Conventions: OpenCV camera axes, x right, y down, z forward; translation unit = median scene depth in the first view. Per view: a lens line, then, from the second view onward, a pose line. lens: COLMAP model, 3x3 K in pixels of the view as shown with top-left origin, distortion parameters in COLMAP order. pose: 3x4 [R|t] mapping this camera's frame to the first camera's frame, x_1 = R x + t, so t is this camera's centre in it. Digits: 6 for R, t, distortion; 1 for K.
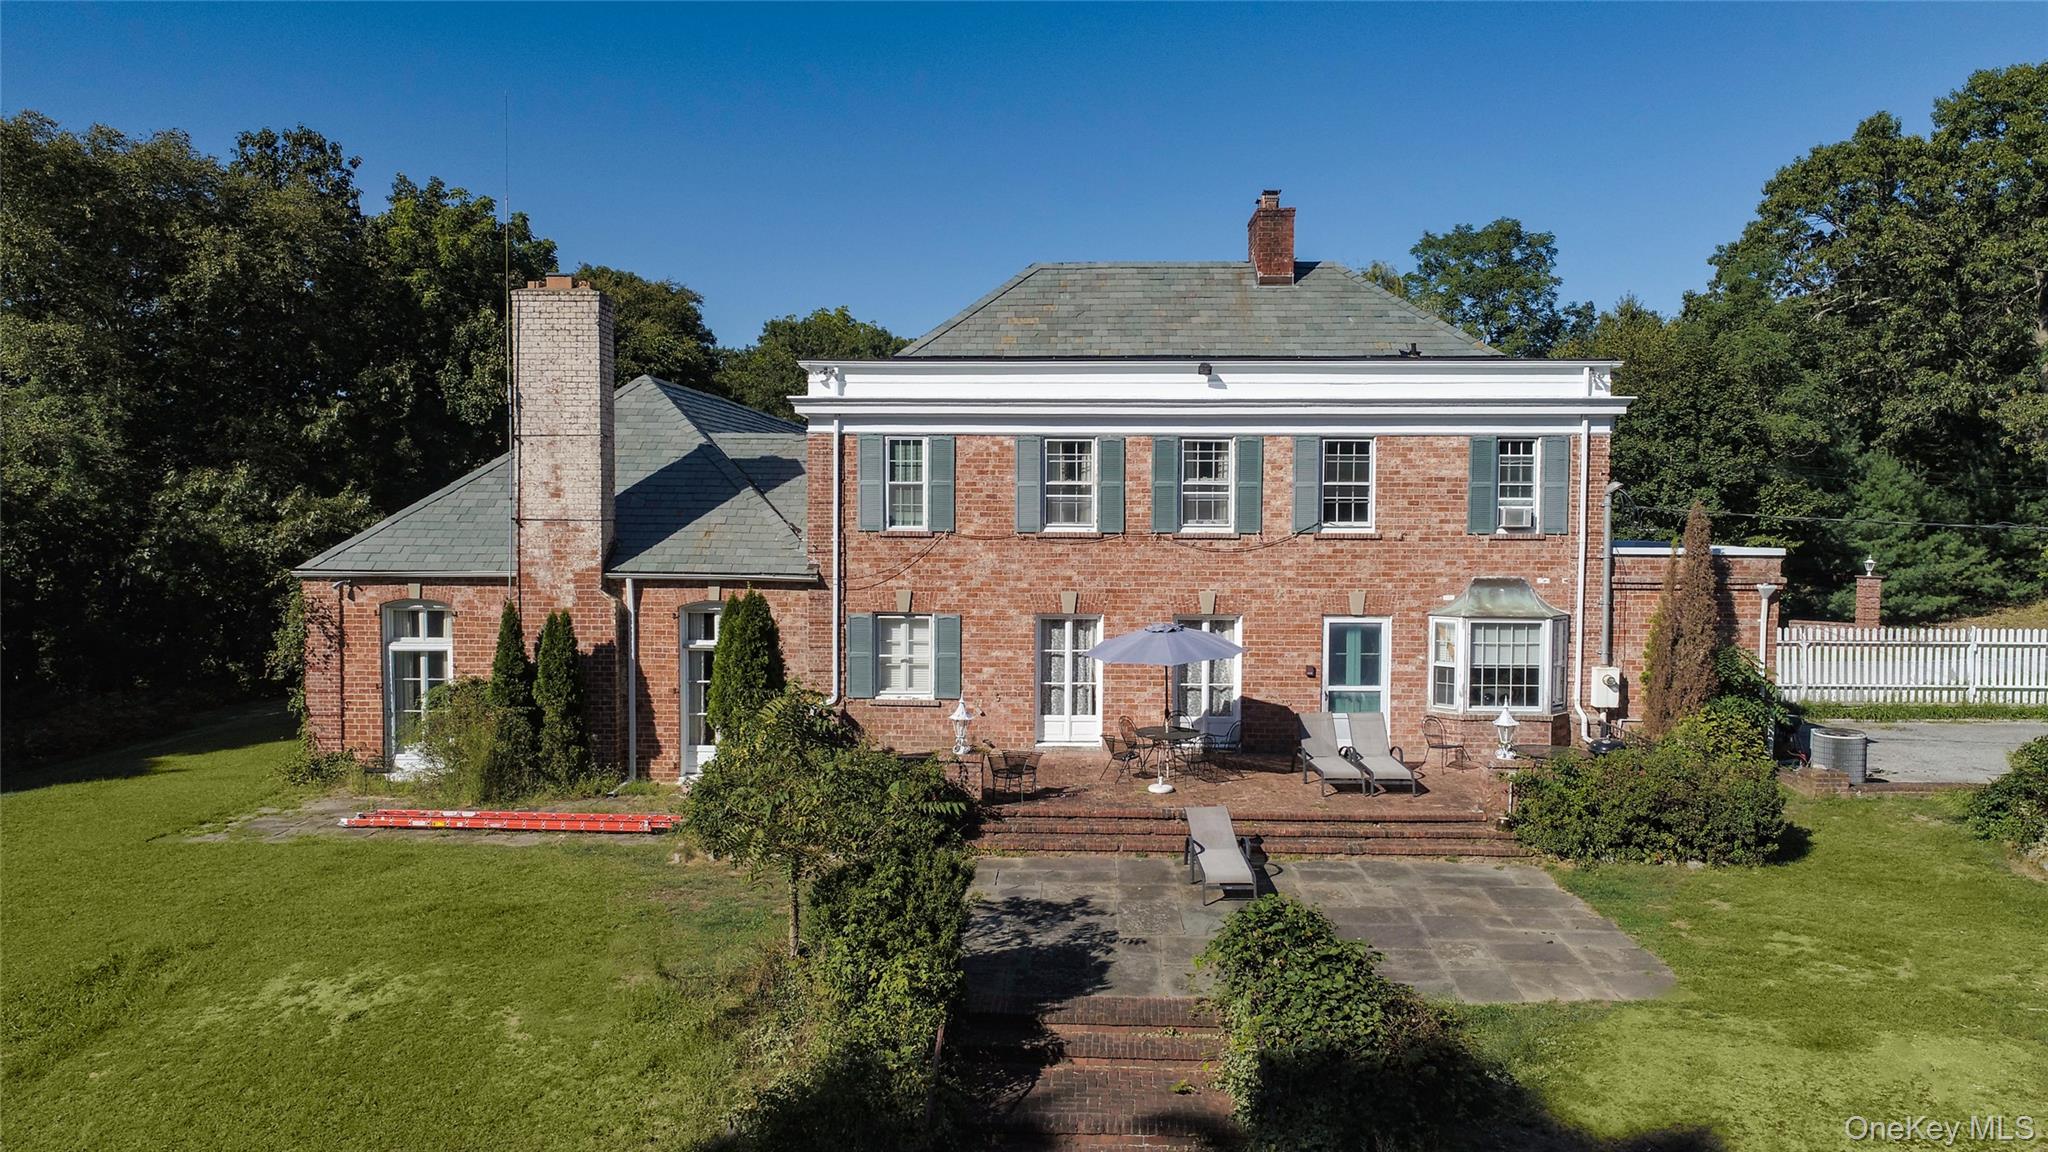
lens RADIAL K [[1396.9, 0, 1024.5], [0, 1396.9, 574.7], [0, 0, 1]] dist [0.002985, -0.006471]
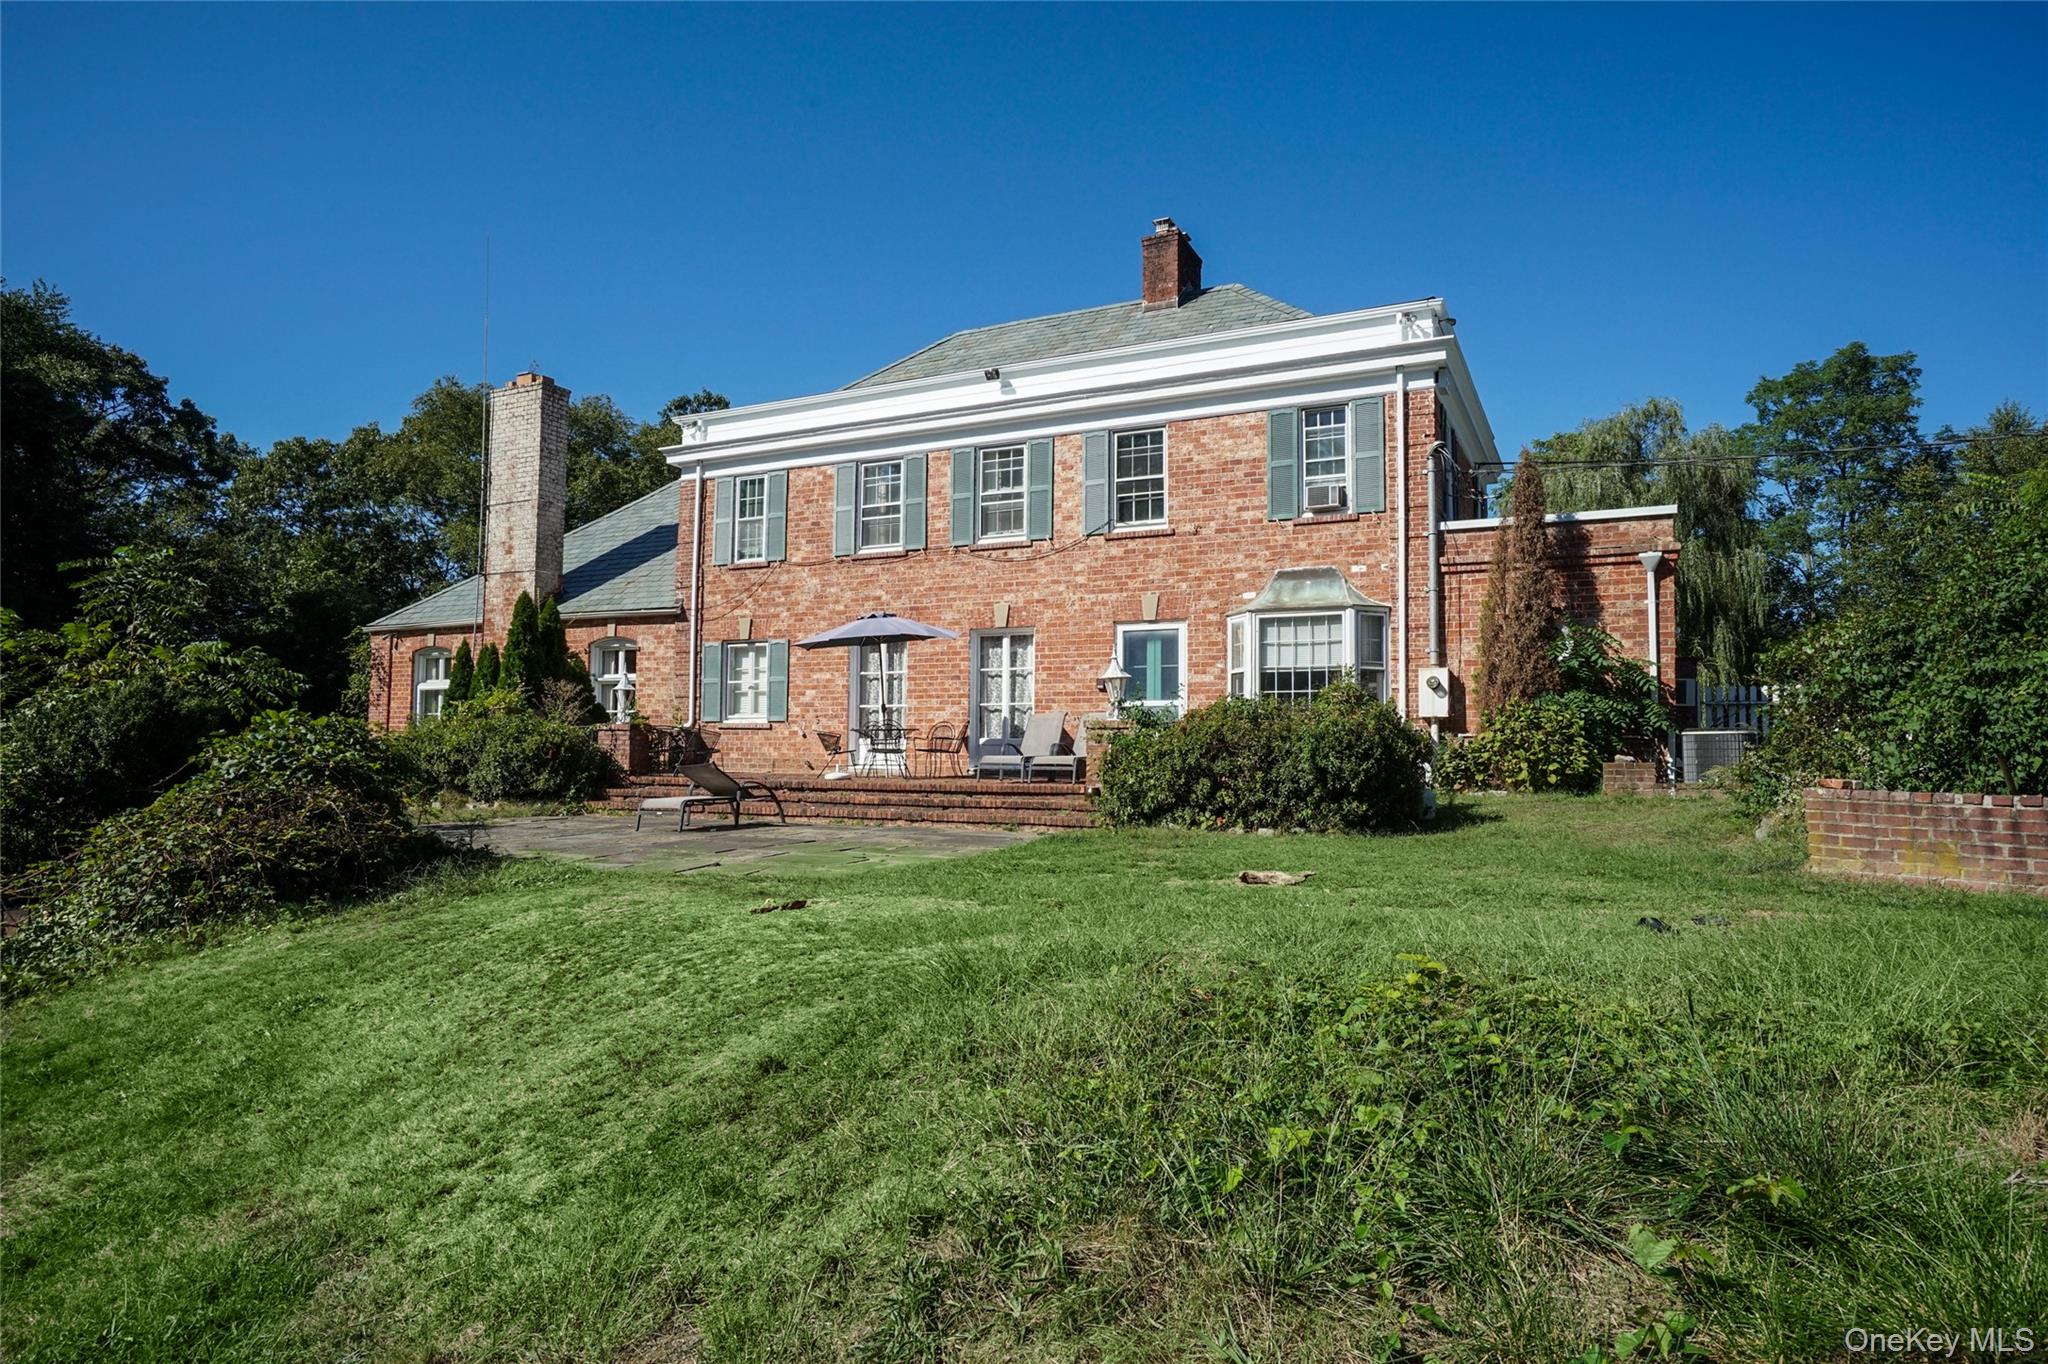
lens RADIAL K [[1227.5, 0, 1021.7], [0, 1227.5, 688.2], [0, 0, 1]] dist [-0.037150, 0.005073]
pose [[0.904816, -0.023156, -0.425173, 0.496753], [-0.024404, 0.994059, -0.106073, 0.157206], [0.425103, 0.106353, 0.898875, 0.264574]]
